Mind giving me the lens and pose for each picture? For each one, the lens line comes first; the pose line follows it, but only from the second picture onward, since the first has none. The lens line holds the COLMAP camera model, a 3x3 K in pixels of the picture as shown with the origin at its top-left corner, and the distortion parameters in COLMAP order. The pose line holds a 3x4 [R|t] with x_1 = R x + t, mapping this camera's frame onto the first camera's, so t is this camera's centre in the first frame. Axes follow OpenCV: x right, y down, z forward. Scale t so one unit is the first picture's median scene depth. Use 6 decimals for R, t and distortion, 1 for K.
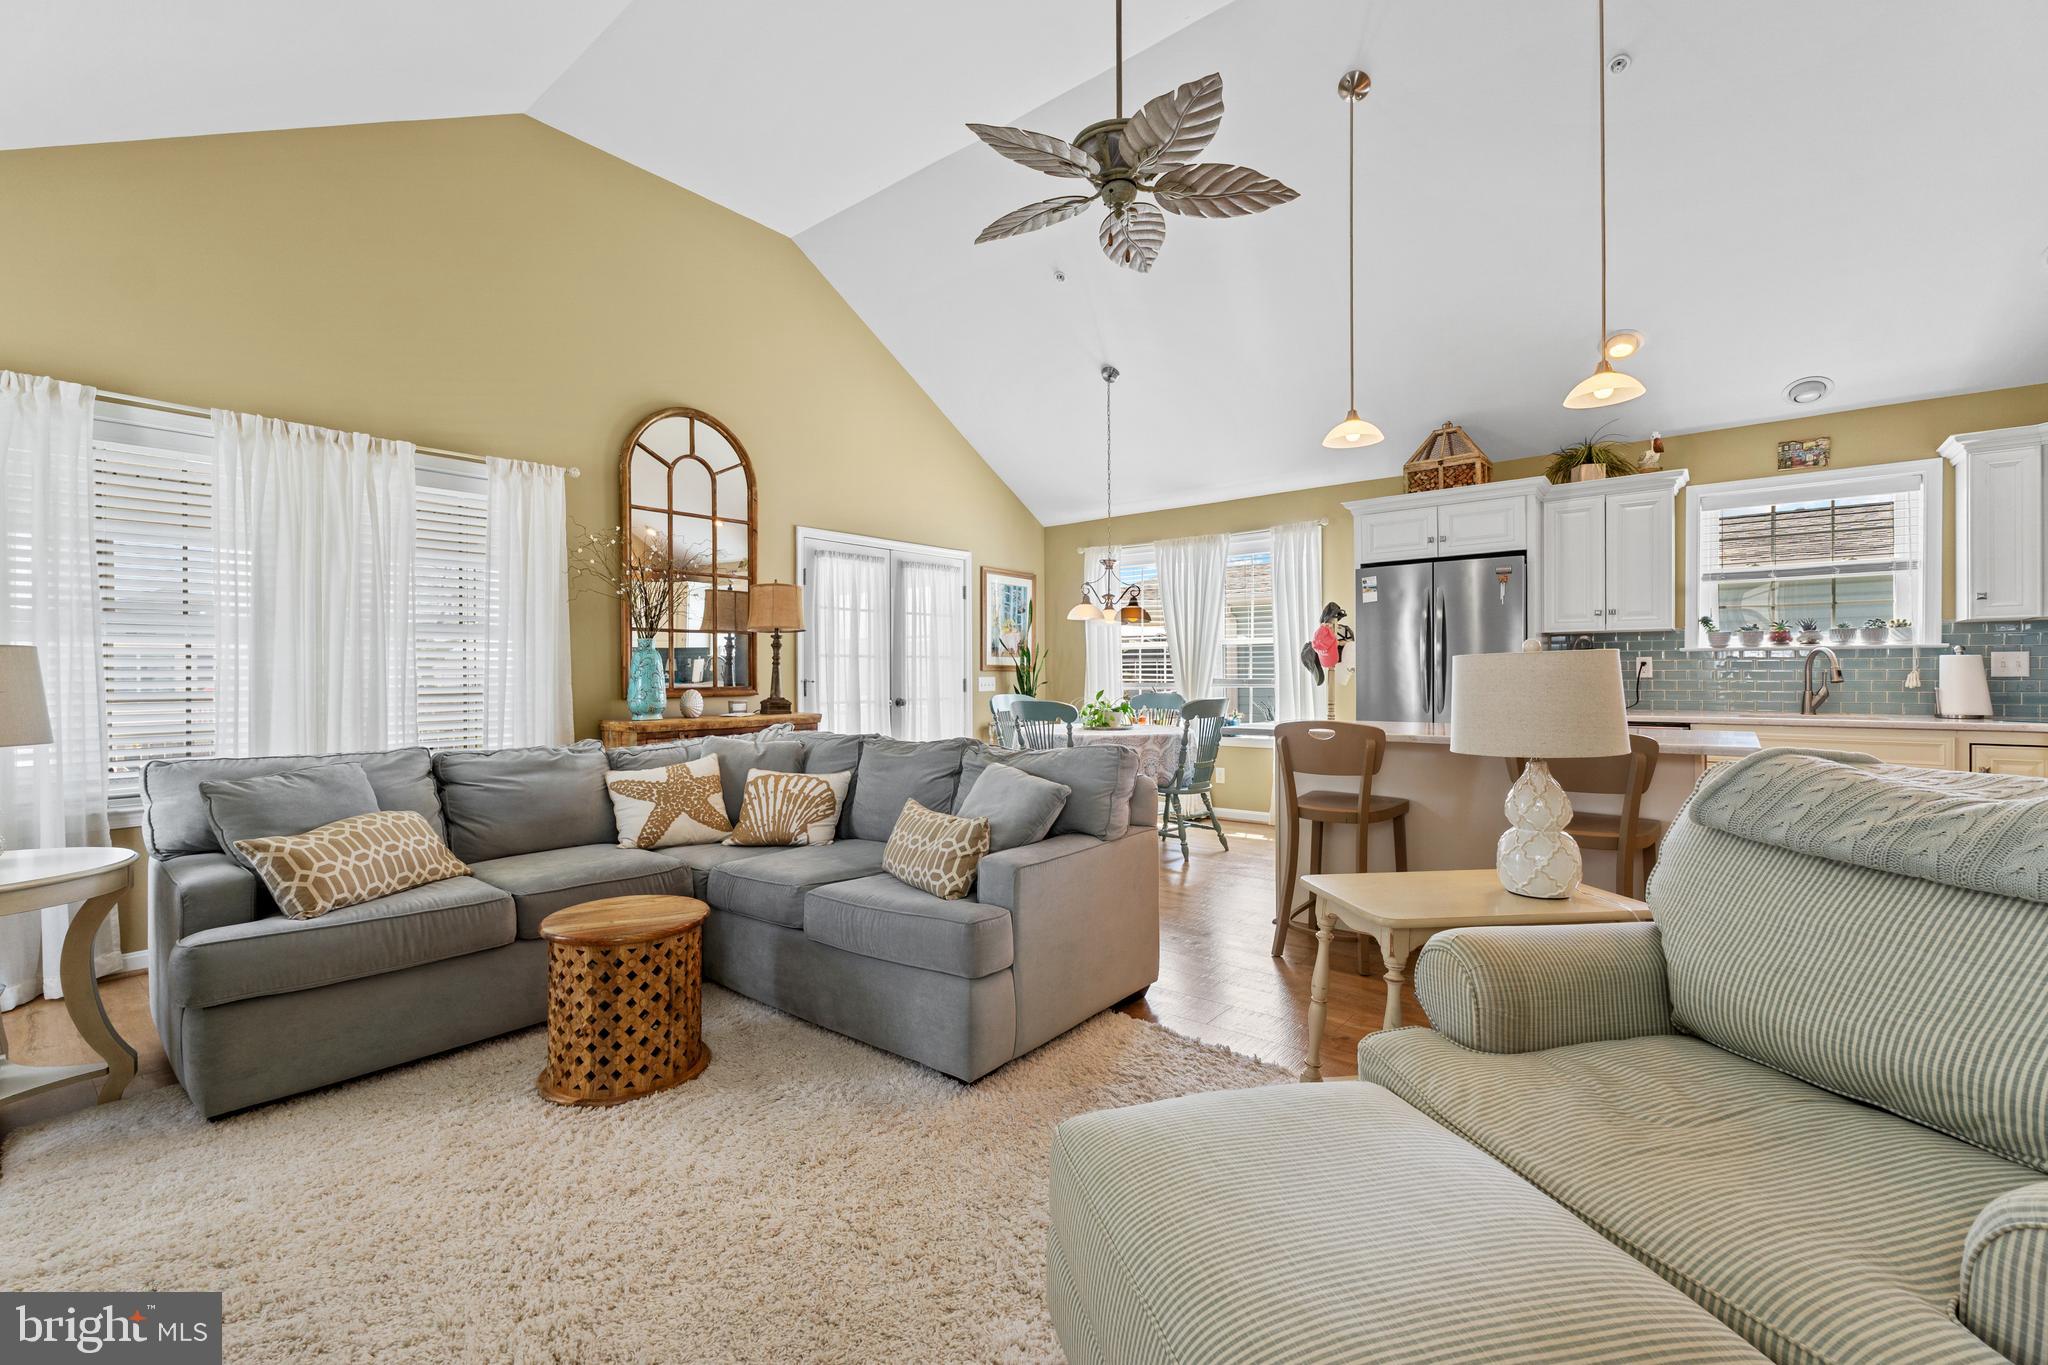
lens RADIAL K [[867.8, 0, 1006.9], [0, 867.8, 679.0], [0, 0, 1]] dist [-0.006644, 0.001511]
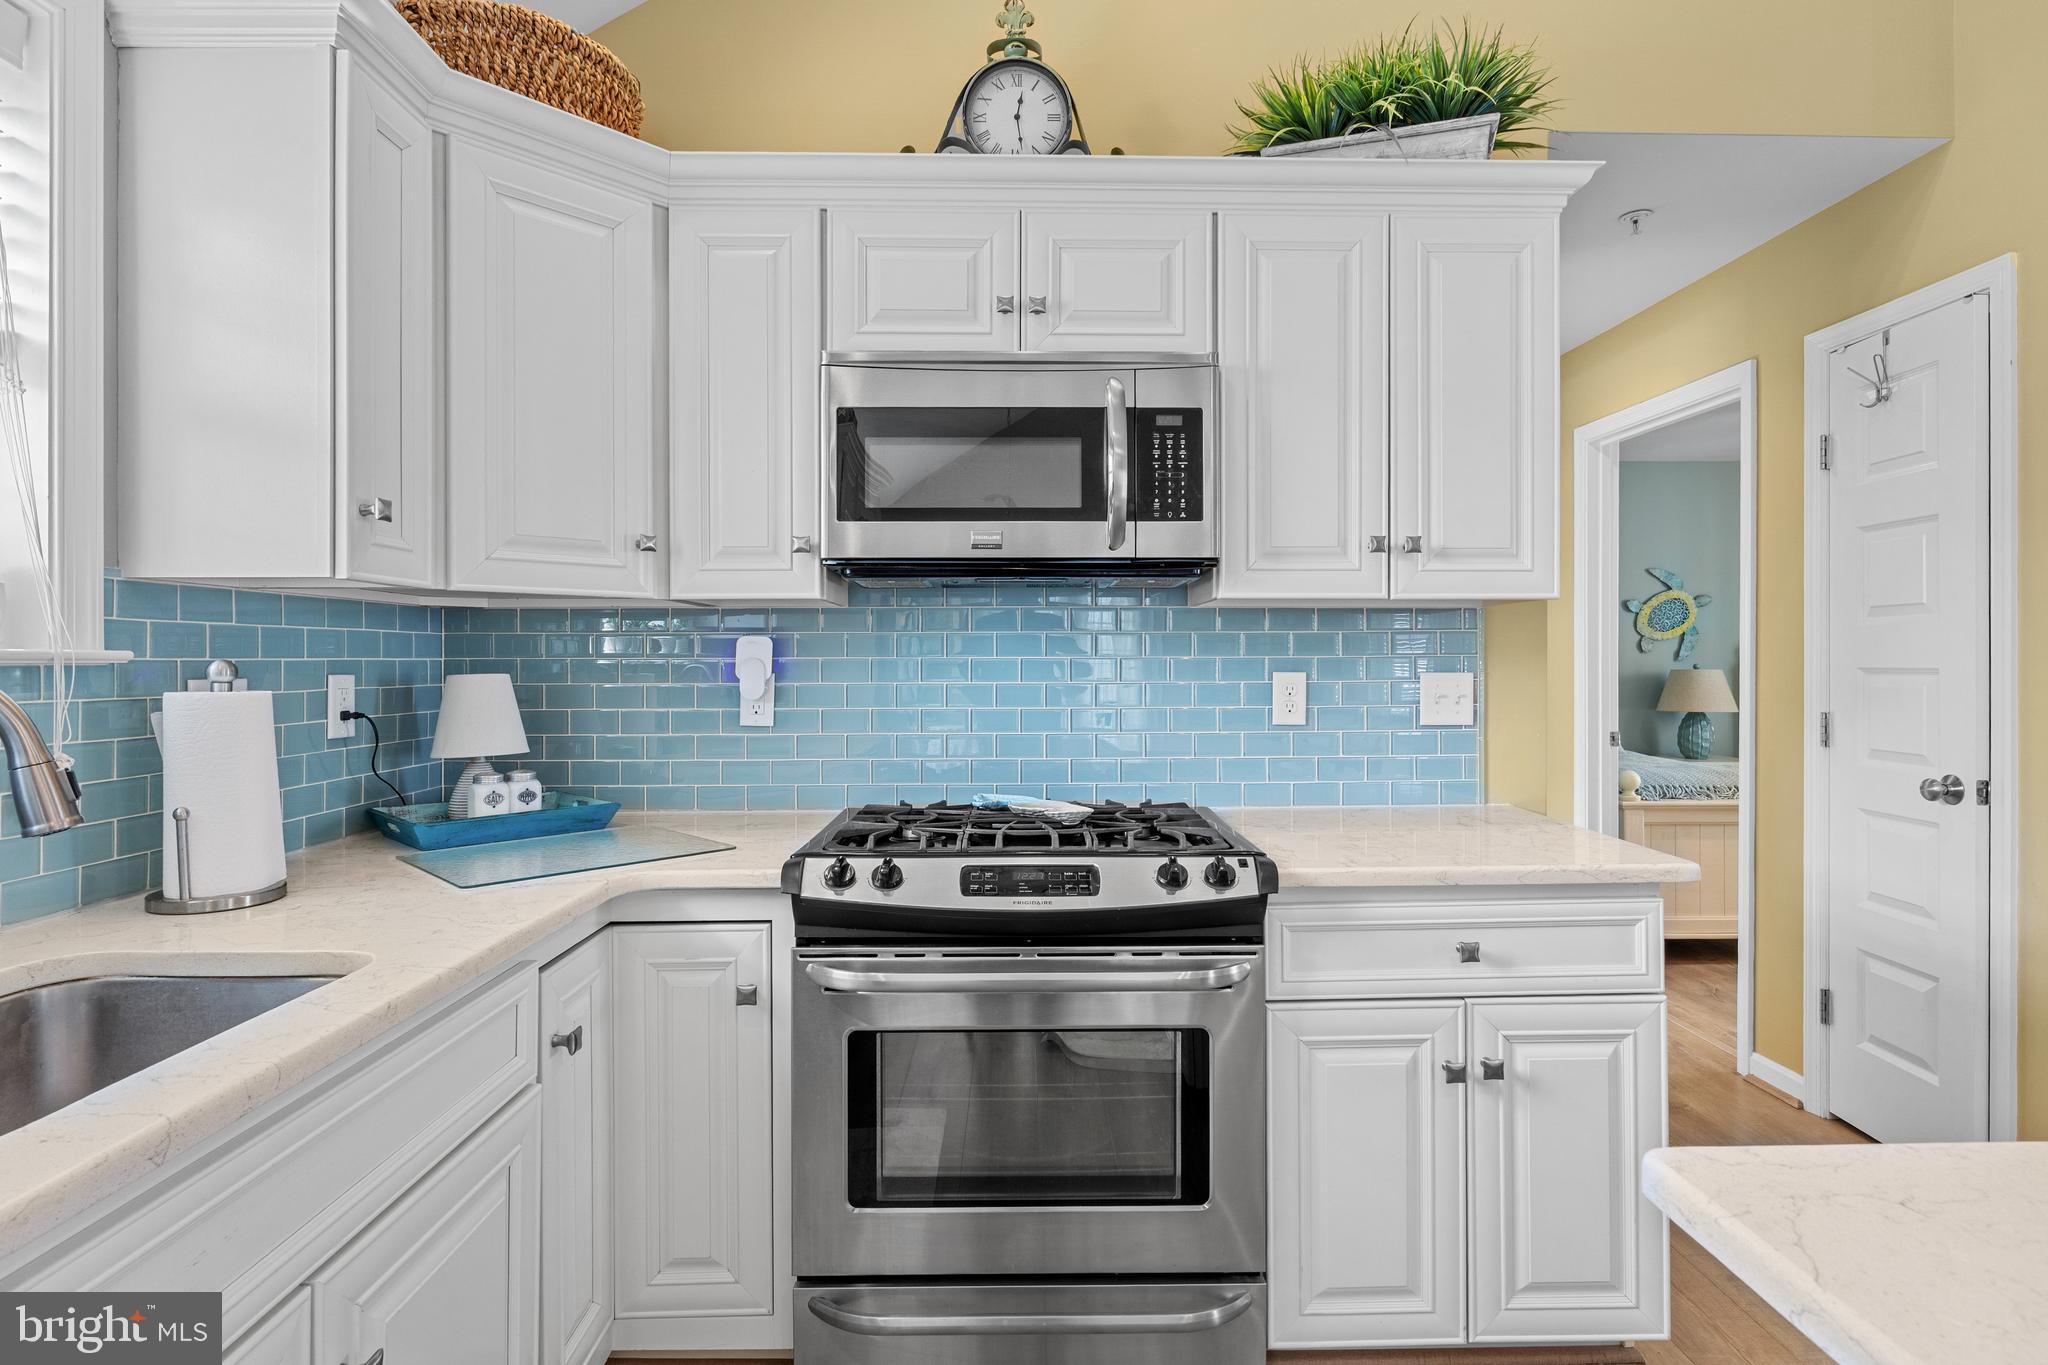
lens RADIAL K [[1041.9, 0, 1033.5], [0, 1041.9, 658.4], [0, 0, 1]] dist [-0.003893, -0.000420]
pose [[-0.673696, 0.006327, 0.738981, 0.598042], [0.007366, 0.999971, -0.001847, -0.034037], [-0.738971, 0.004199, -0.673724, 0.956538]]
